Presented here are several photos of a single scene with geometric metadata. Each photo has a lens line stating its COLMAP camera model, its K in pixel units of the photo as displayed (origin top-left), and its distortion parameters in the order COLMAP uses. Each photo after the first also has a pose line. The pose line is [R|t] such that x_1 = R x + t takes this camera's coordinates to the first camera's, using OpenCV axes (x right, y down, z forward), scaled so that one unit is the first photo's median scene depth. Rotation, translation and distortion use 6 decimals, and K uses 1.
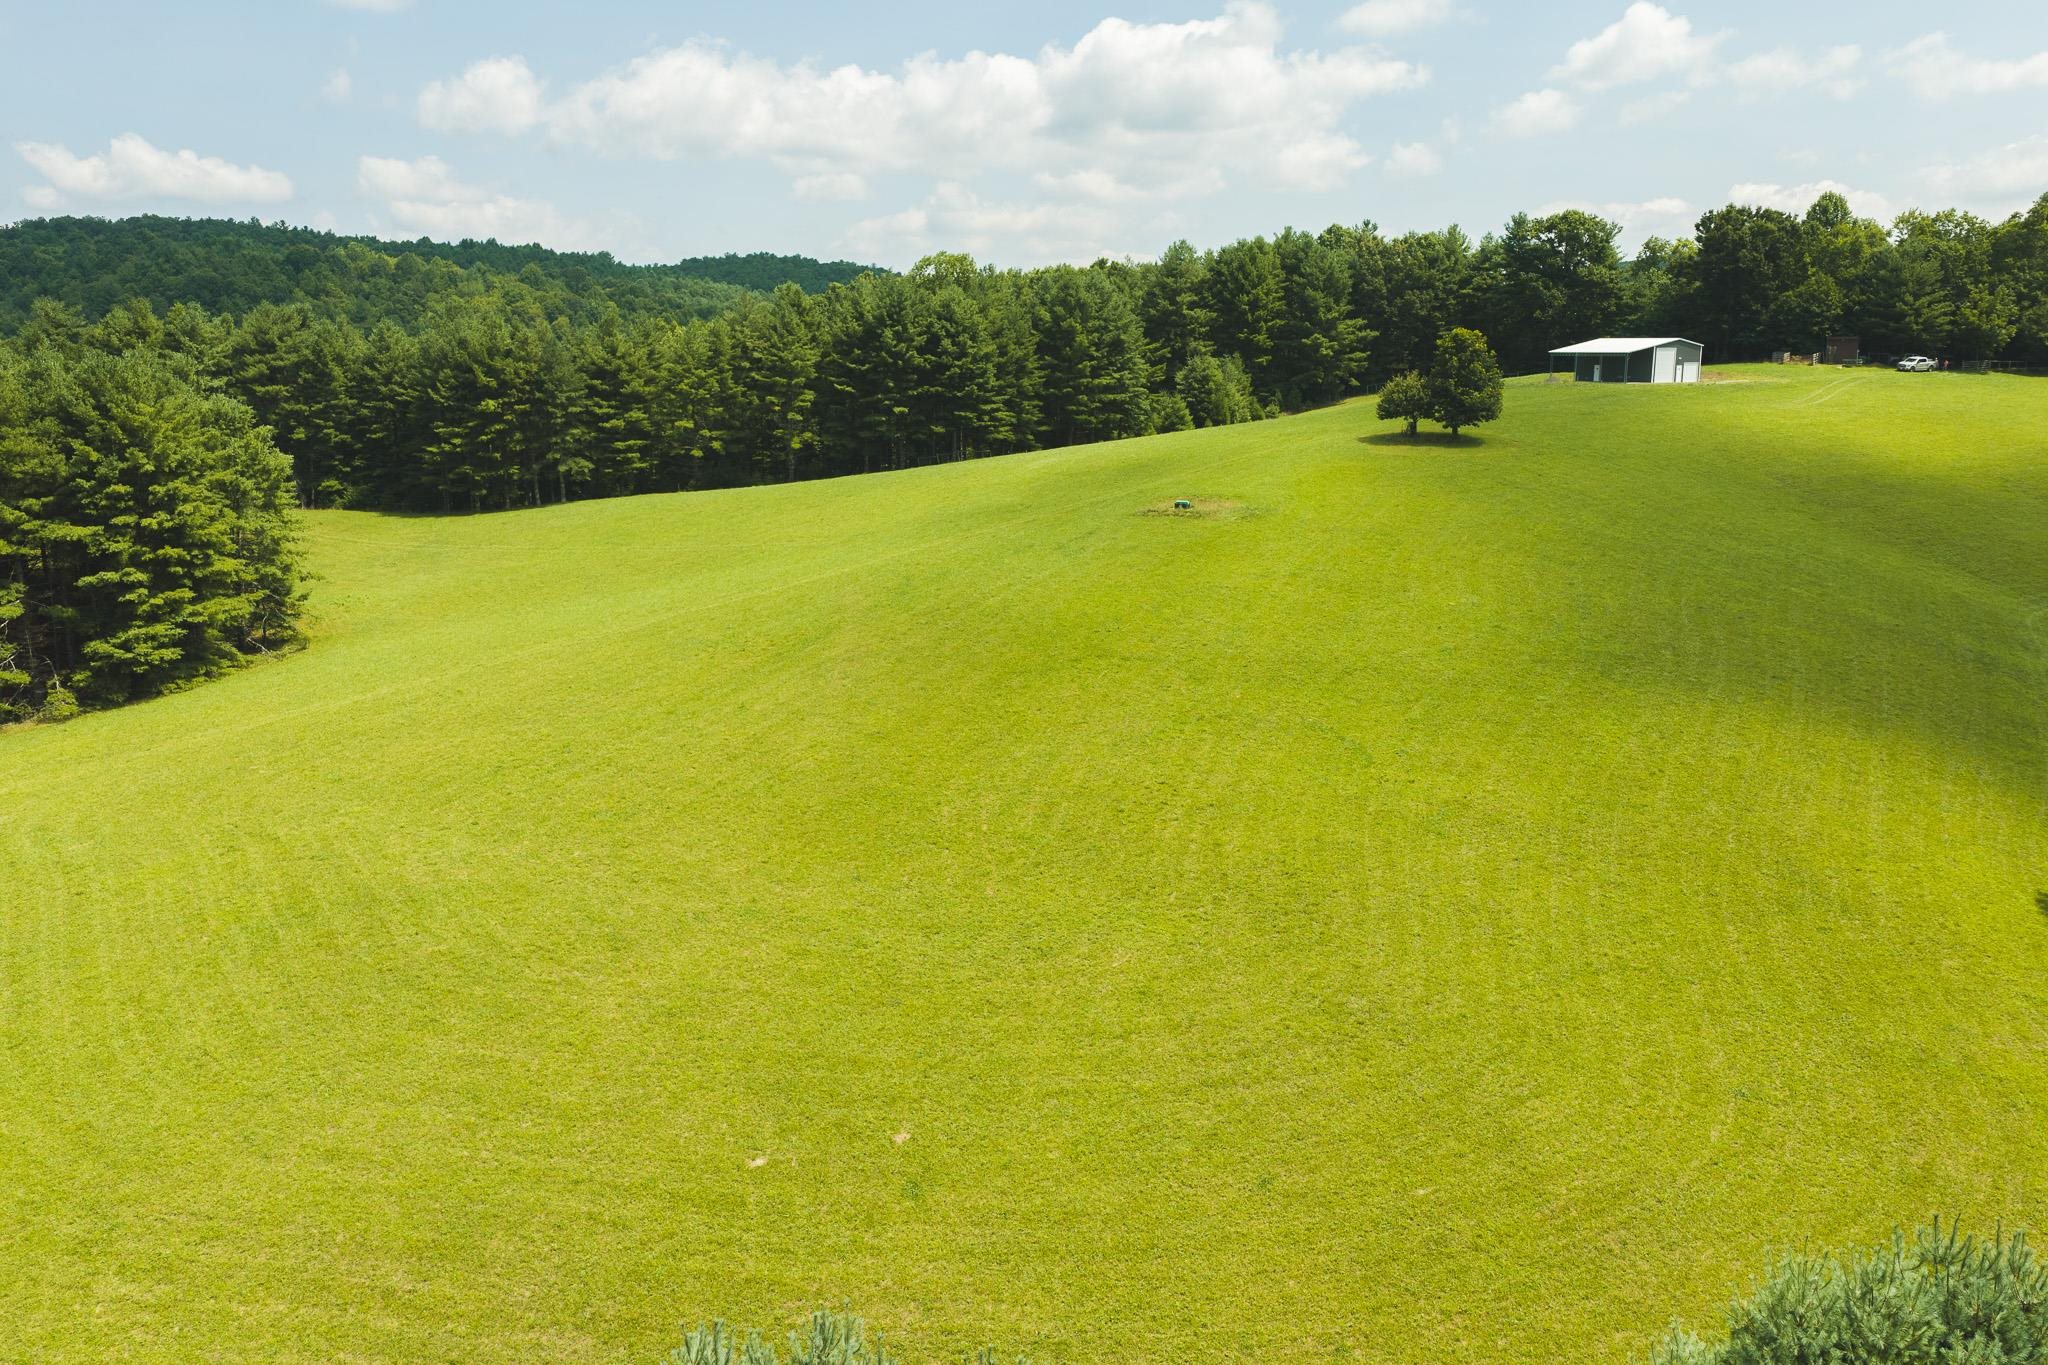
lens RADIAL K [[1691.1, 0, 1024.0], [0, 1691.1, 682.5], [0, 0, 1]] dist [0.014931, -0.024122]
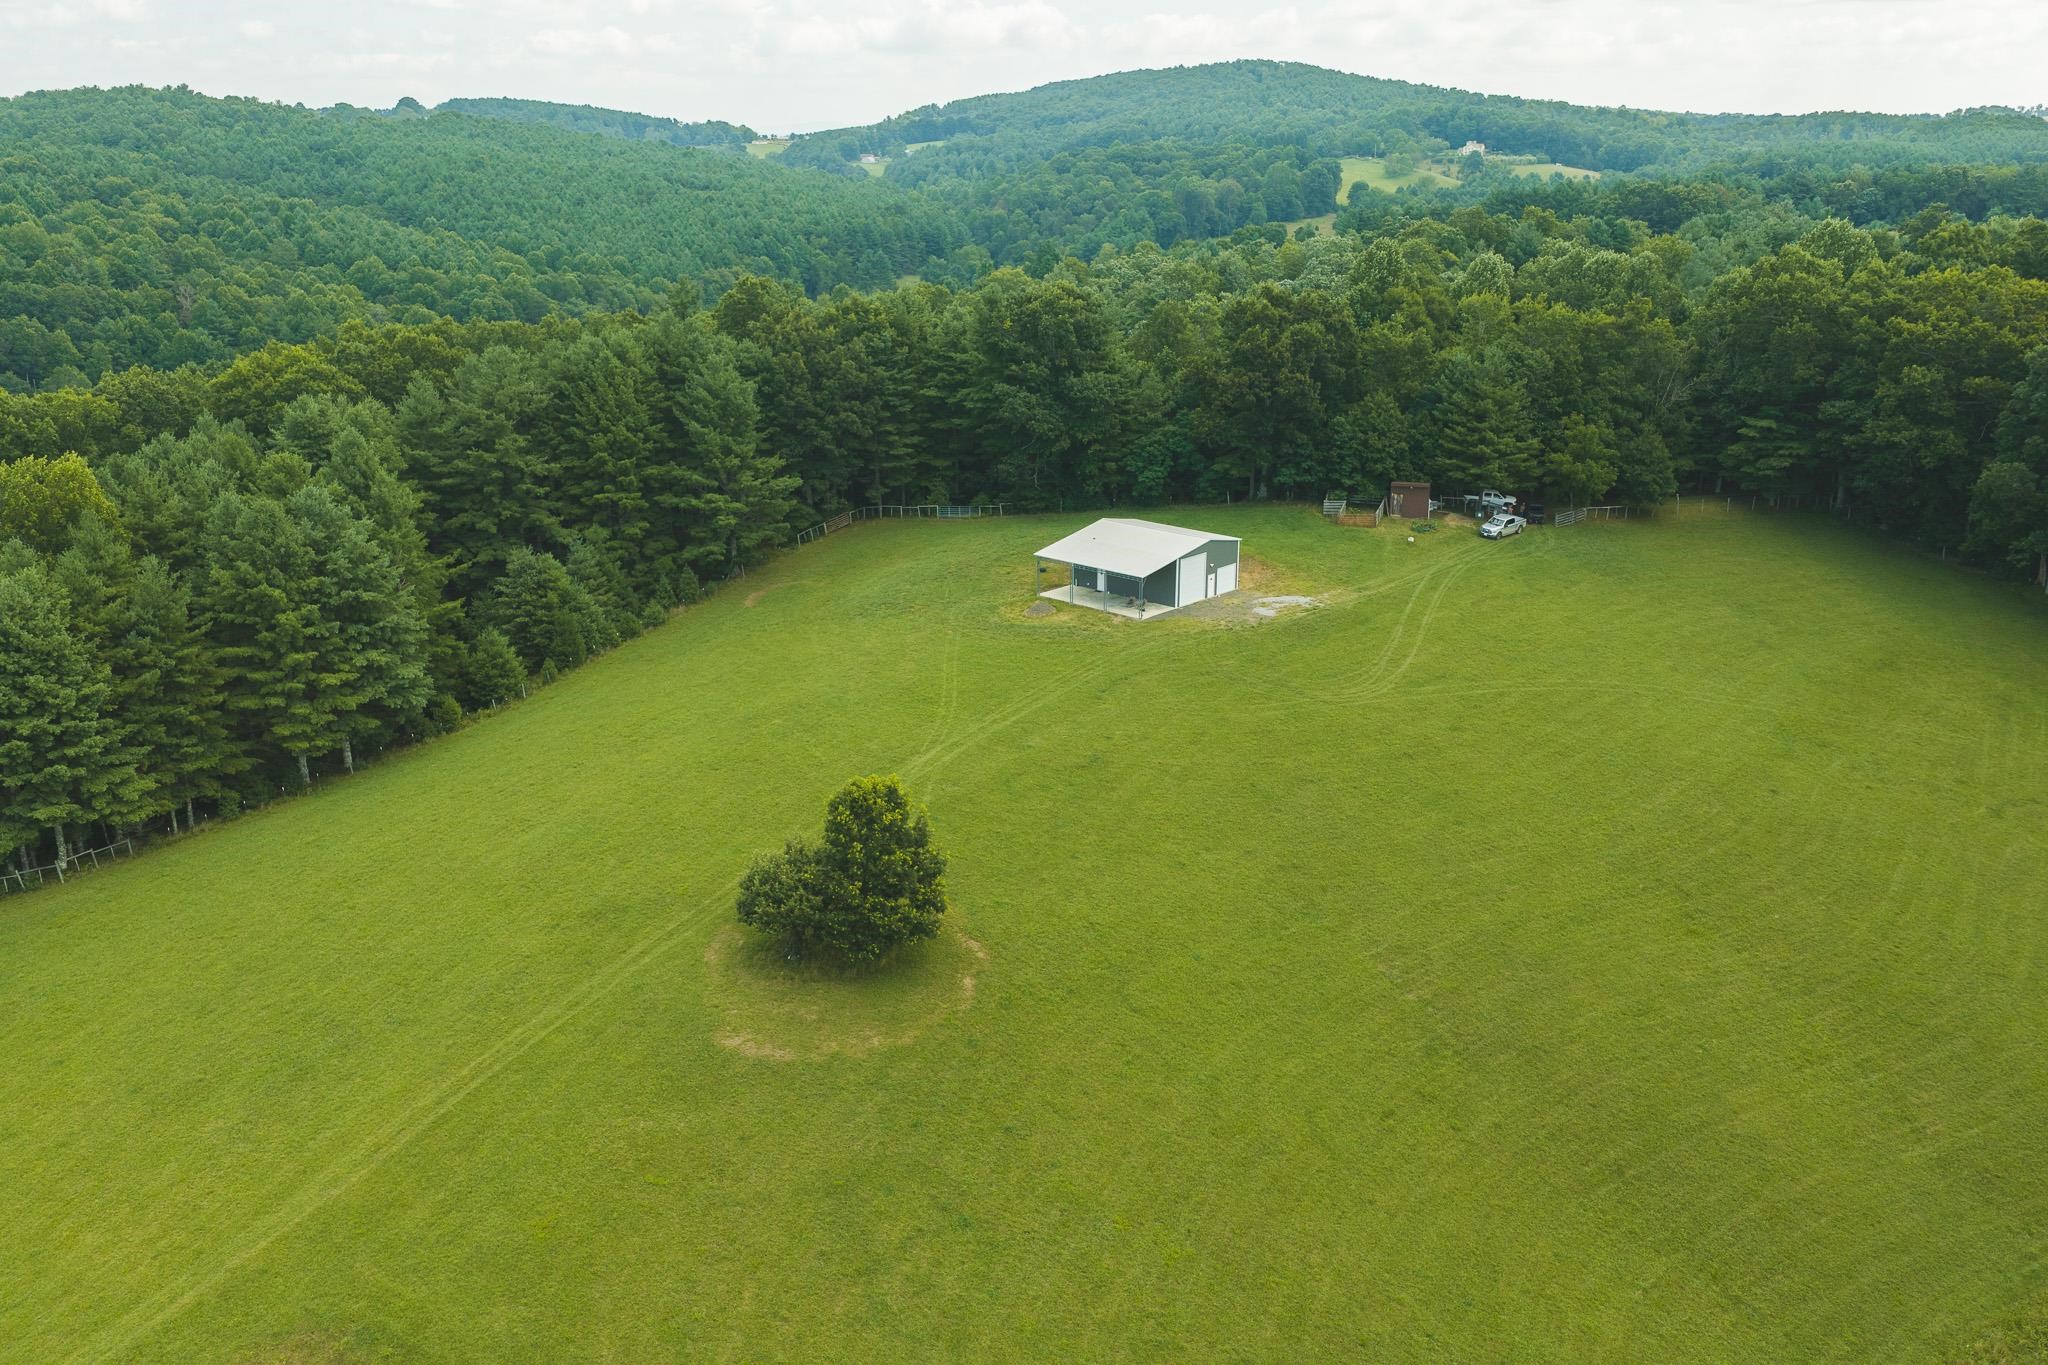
lens RADIAL K [[1691.1, 0, 1024.0], [0, 1691.1, 682.5], [0, 0, 1]] dist [0.014931, -0.024122]
pose [[0.963247, -0.087750, 0.253879, 0.131871], [0.057143, 0.990443, 0.125525, -0.240825], [-0.262468, -0.106405, 0.959056, 0.348090]]
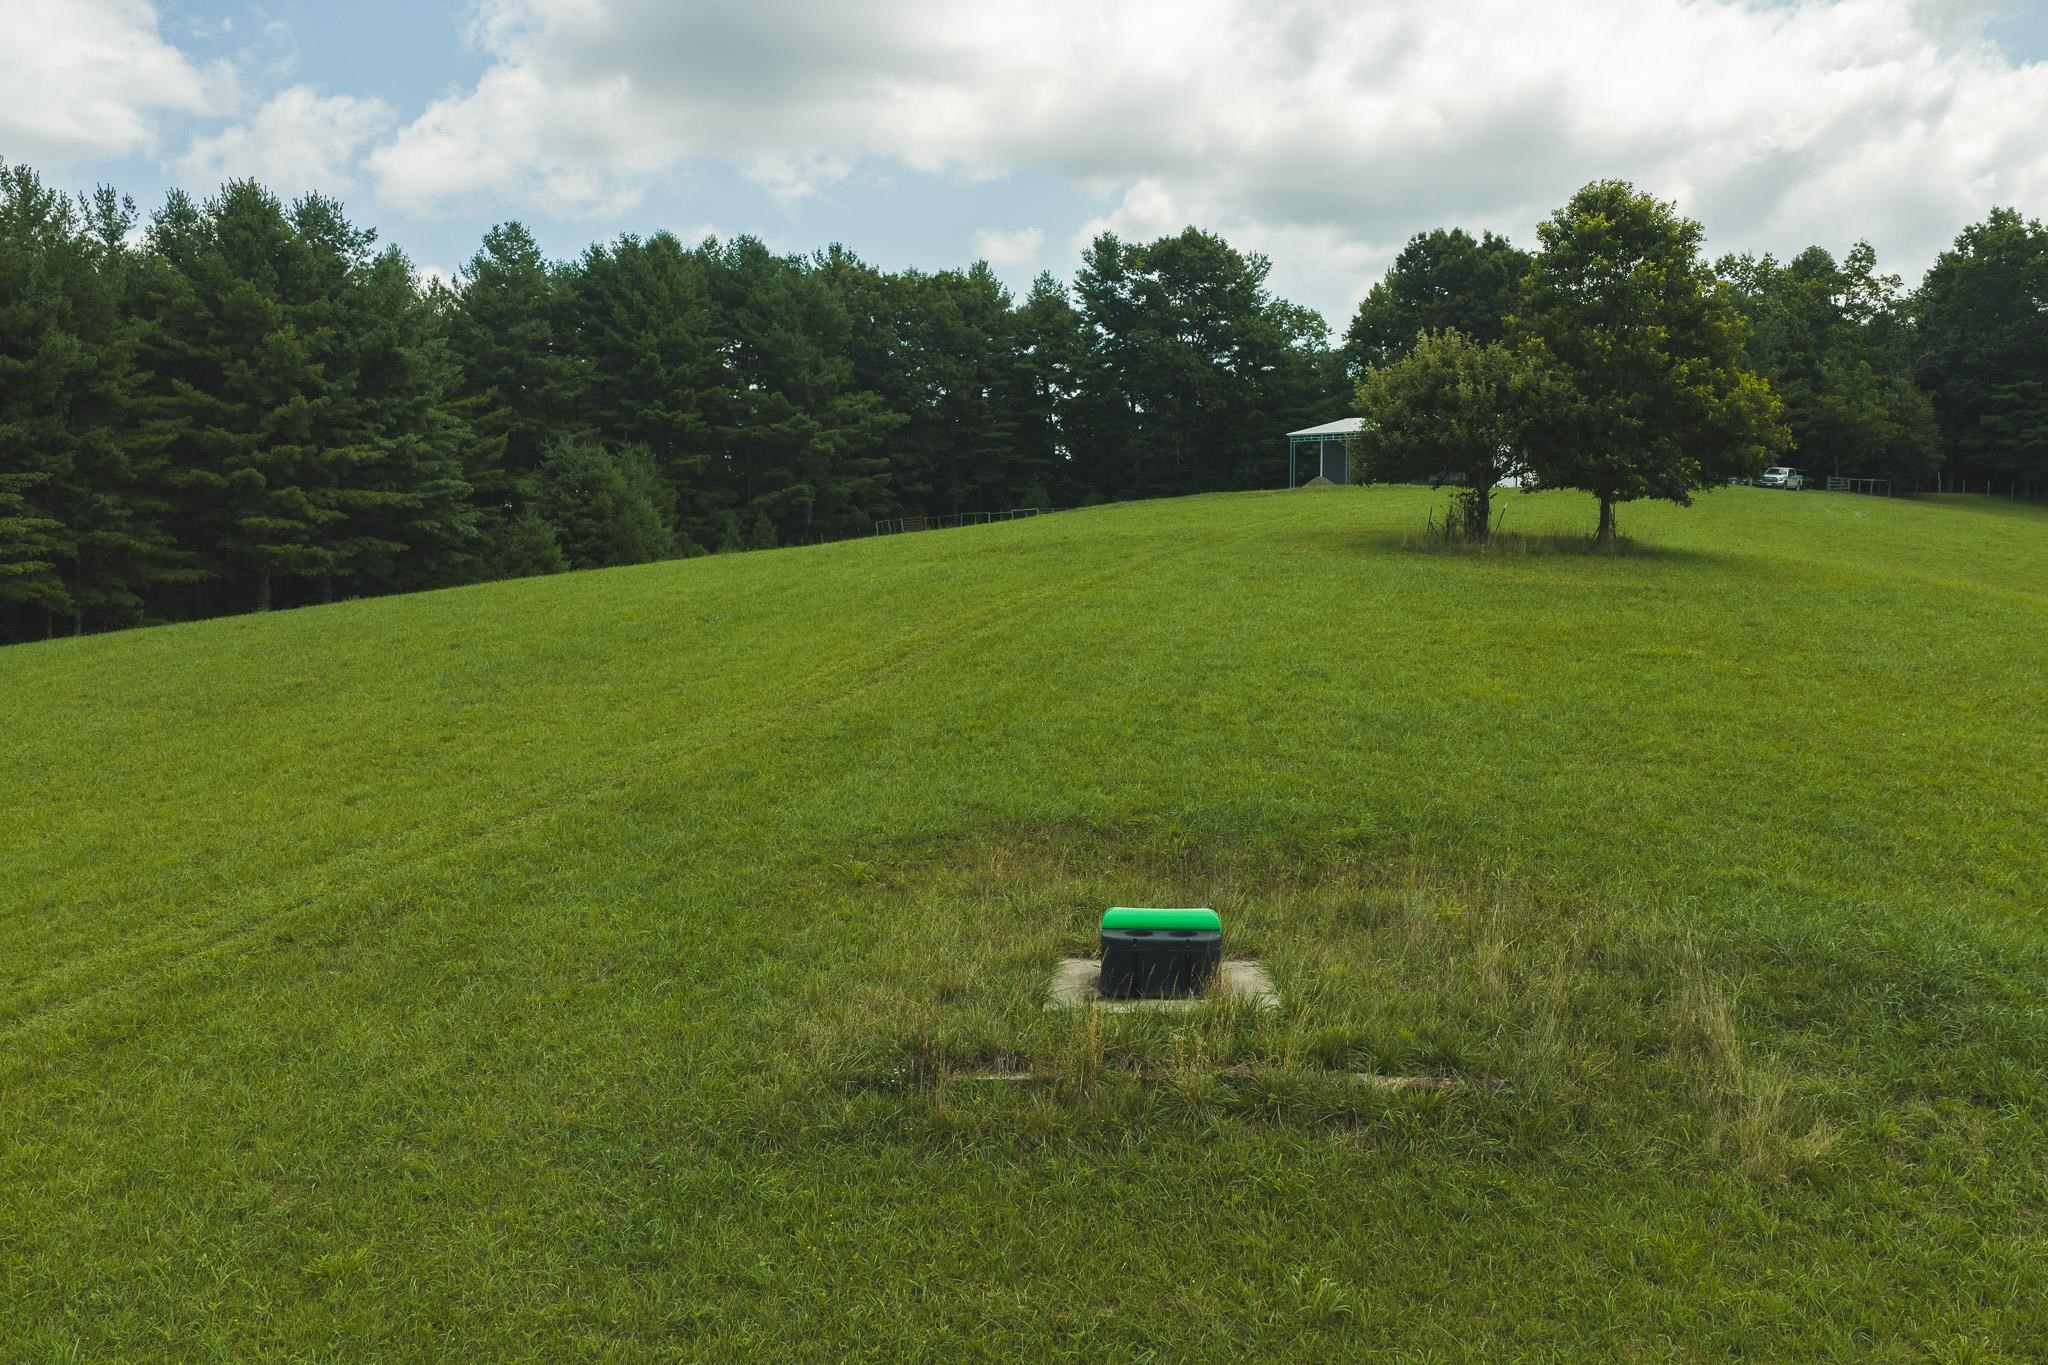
lens RADIAL K [[1691.1, 0, 1024.0], [0, 1691.1, 682.5], [0, 0, 1]] dist [0.014931, -0.024122]
pose [[0.910942, -0.026761, 0.411665, 0.026981], [0.079162, 0.990688, -0.110770, -0.074149], [-0.404867, 0.133493, 0.904579, 0.606802]]
